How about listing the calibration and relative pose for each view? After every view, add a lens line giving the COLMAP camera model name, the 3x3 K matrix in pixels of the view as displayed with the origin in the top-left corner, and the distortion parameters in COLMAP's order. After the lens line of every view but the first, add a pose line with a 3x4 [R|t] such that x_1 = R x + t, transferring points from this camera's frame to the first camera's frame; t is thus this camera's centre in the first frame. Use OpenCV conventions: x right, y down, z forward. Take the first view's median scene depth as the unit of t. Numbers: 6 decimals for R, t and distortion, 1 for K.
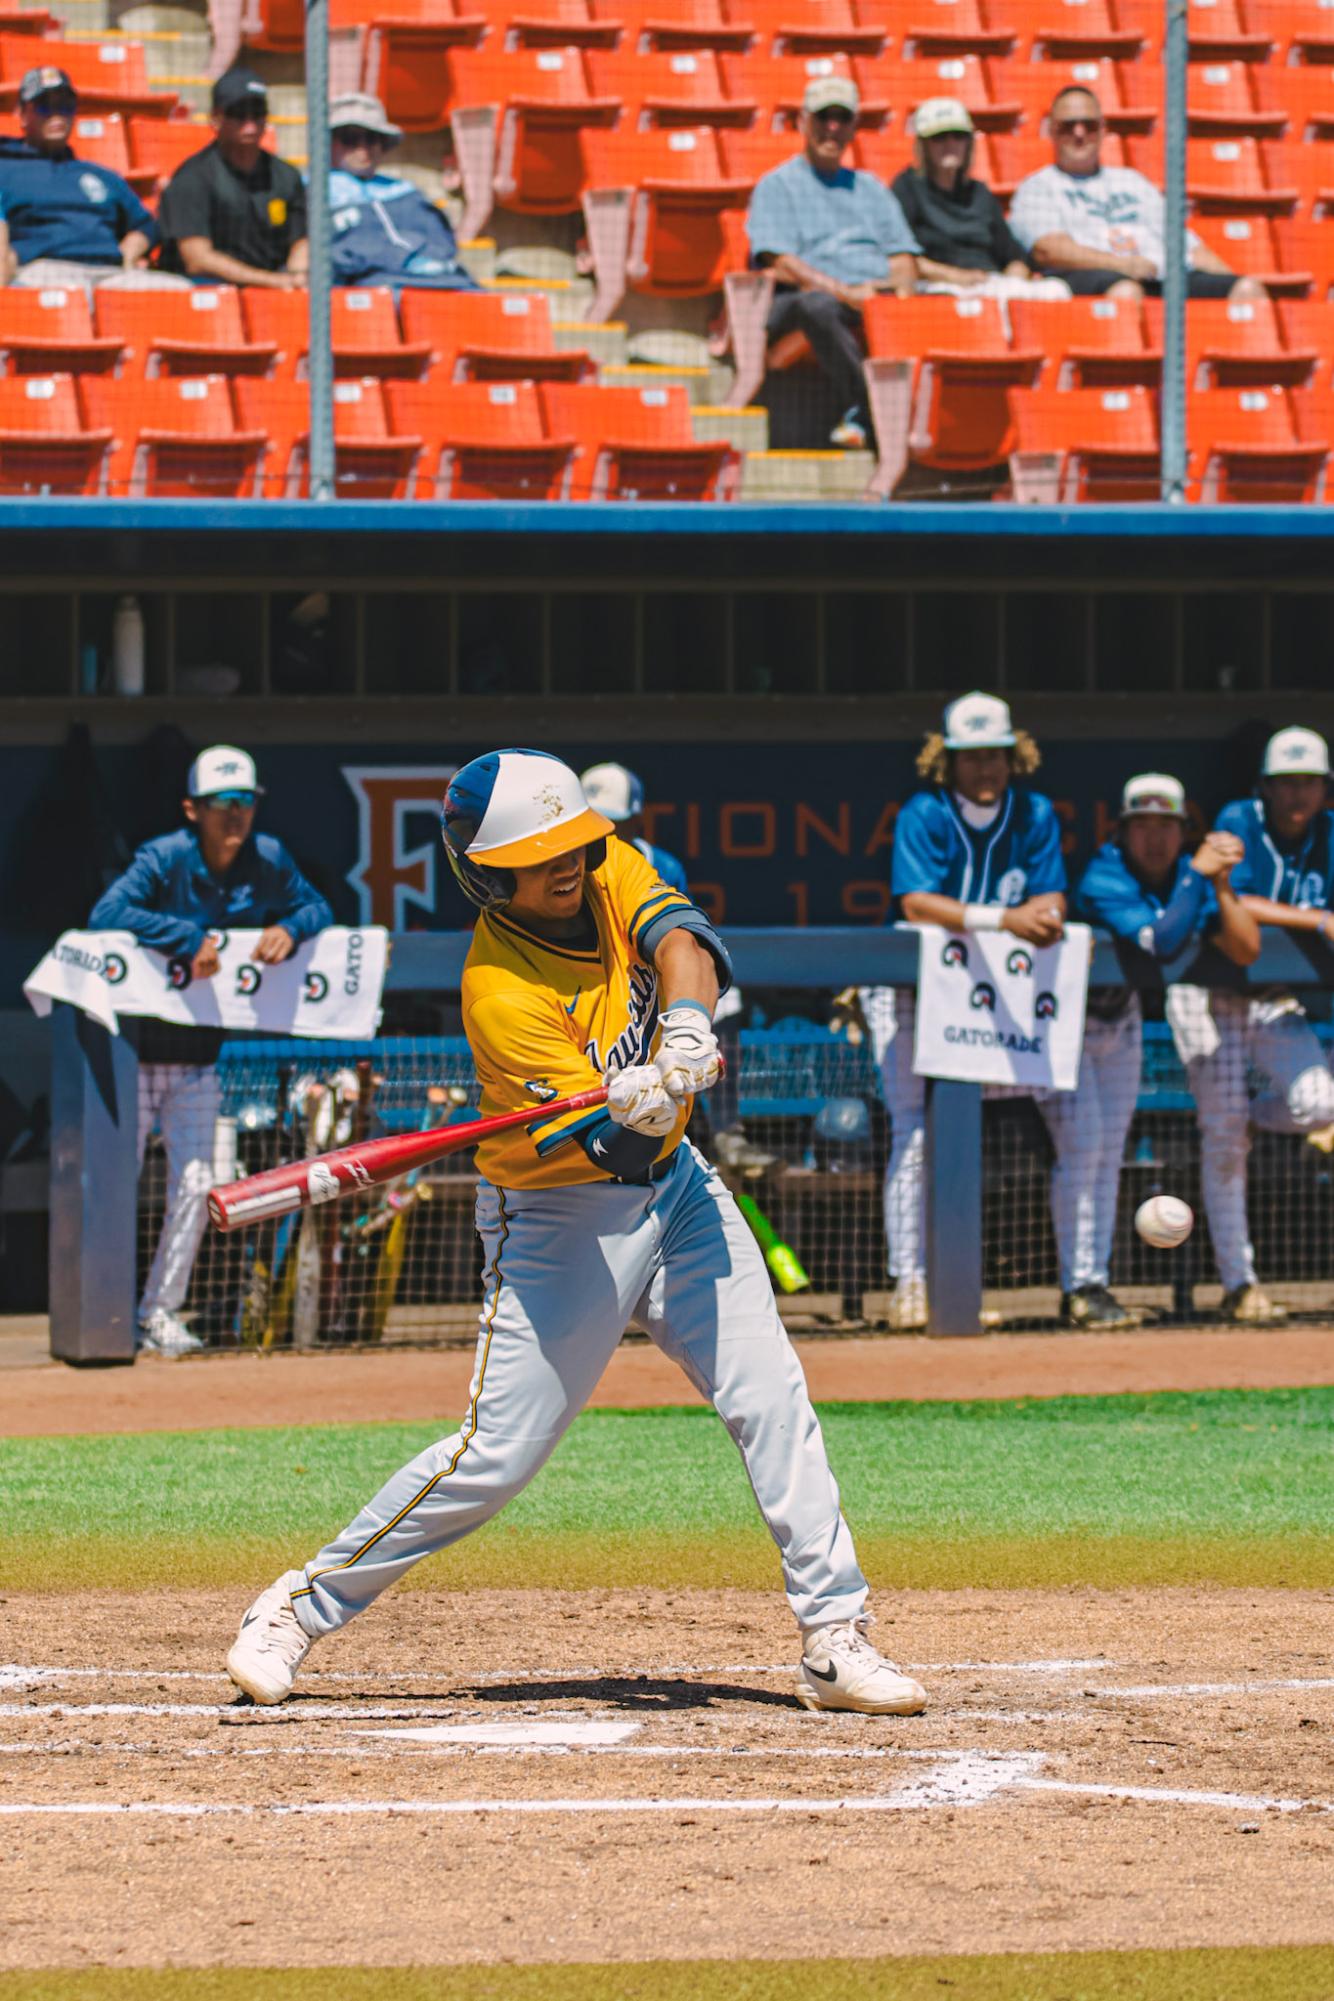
lens RADIAL K [[14882.8, 0, 667.0], [0, 14882.8, 1000.5], [0, 0, 1]] dist [0.271153, -51.165486]
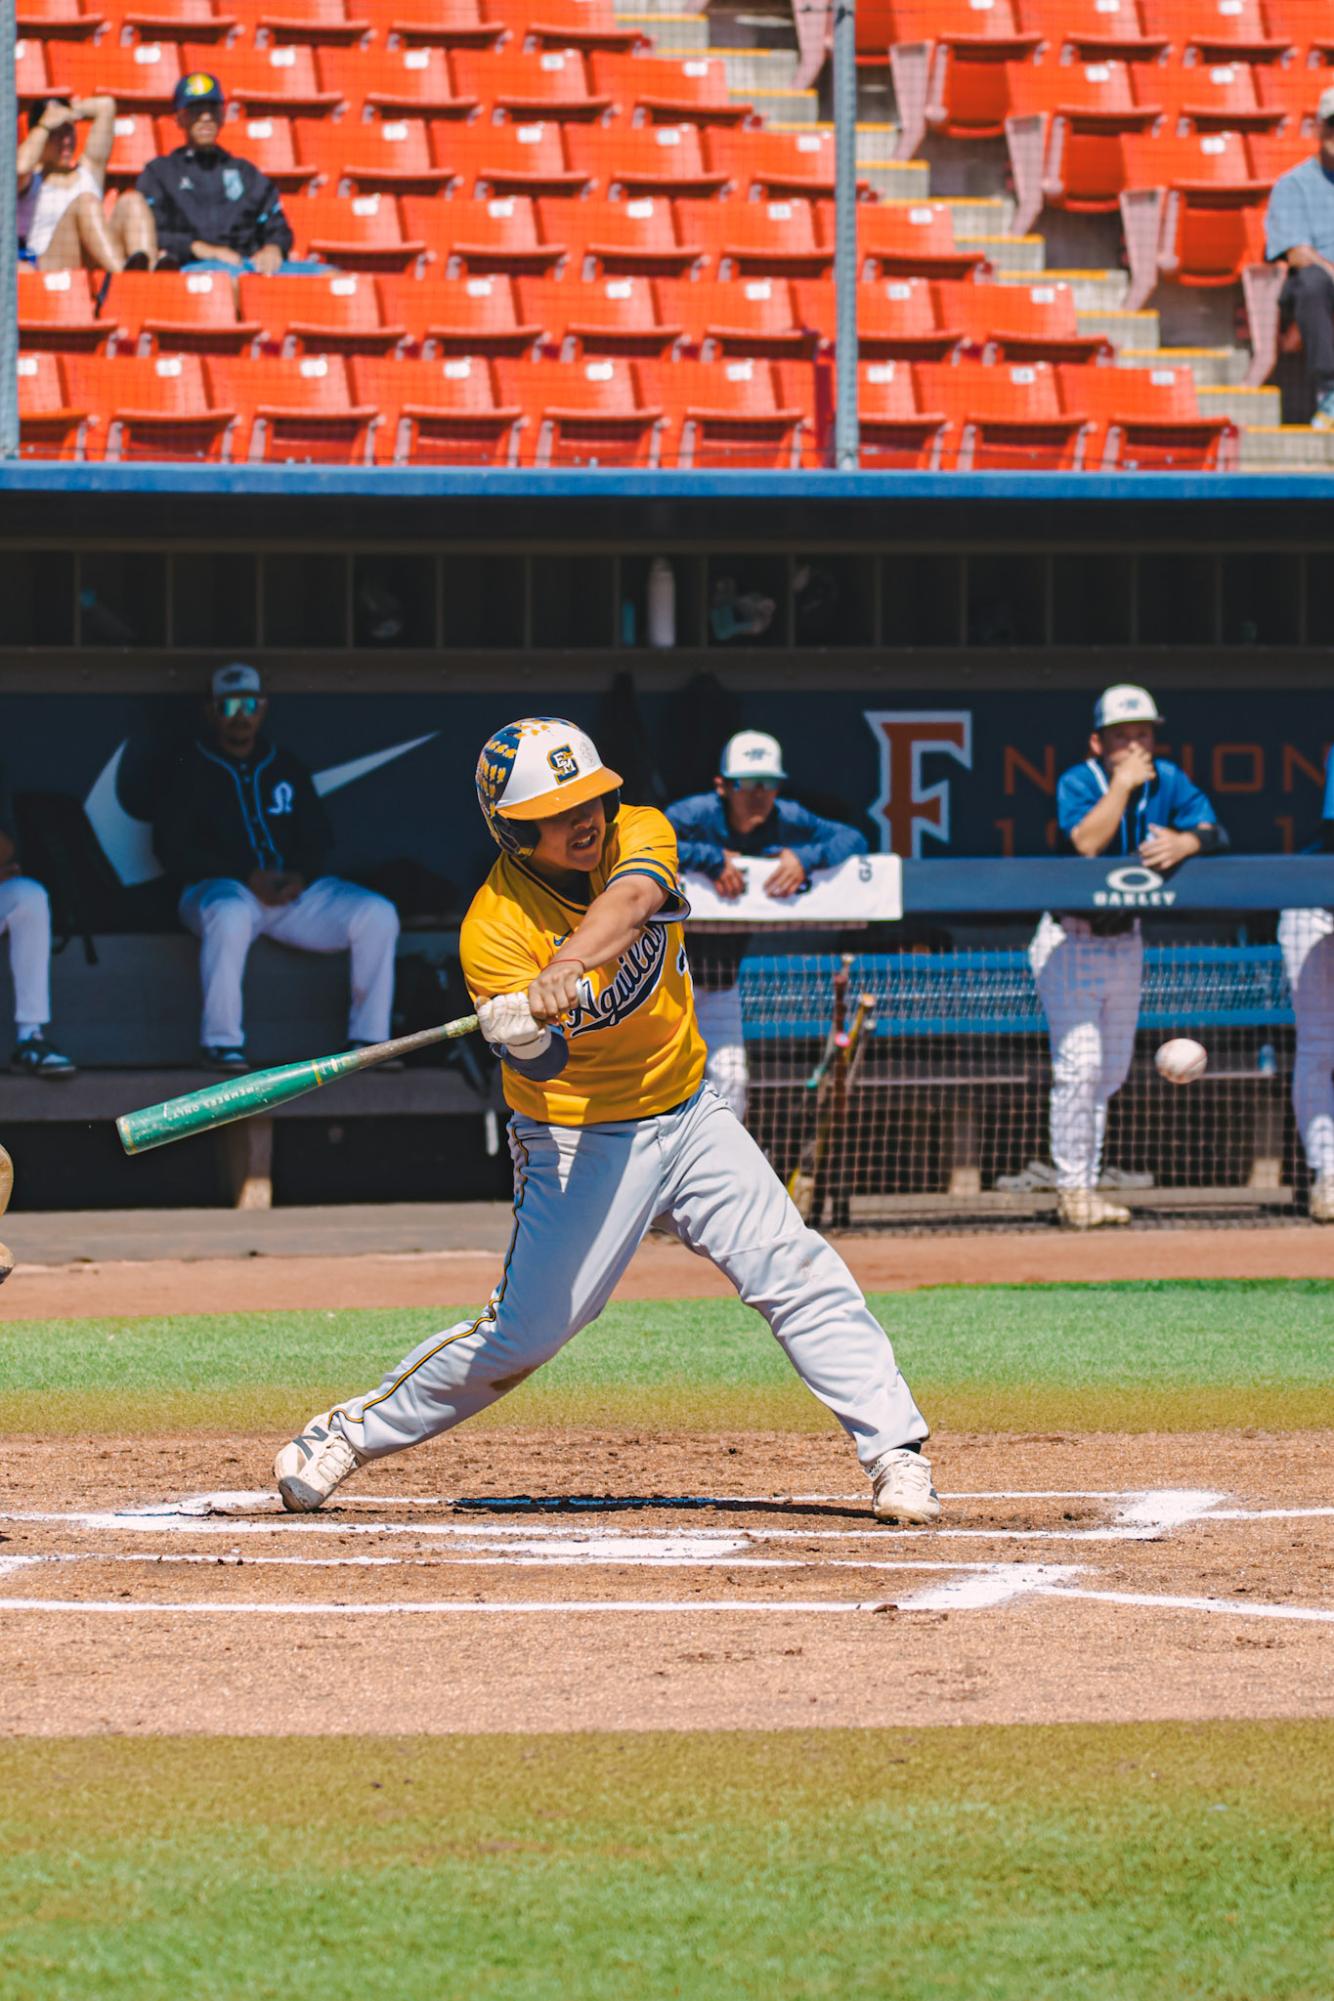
lens RADIAL K [[14882.8, 0, 667.0], [0, 14882.8, 1000.5], [0, 0, 1]] dist [0.271153, -51.165486]
pose [[0.990727, 0.002007, -0.135855, 0.113654], [-0.001905, 0.999998, 0.000882, 0.004853], [0.135857, -0.000615, 0.990728, -0.100012]]
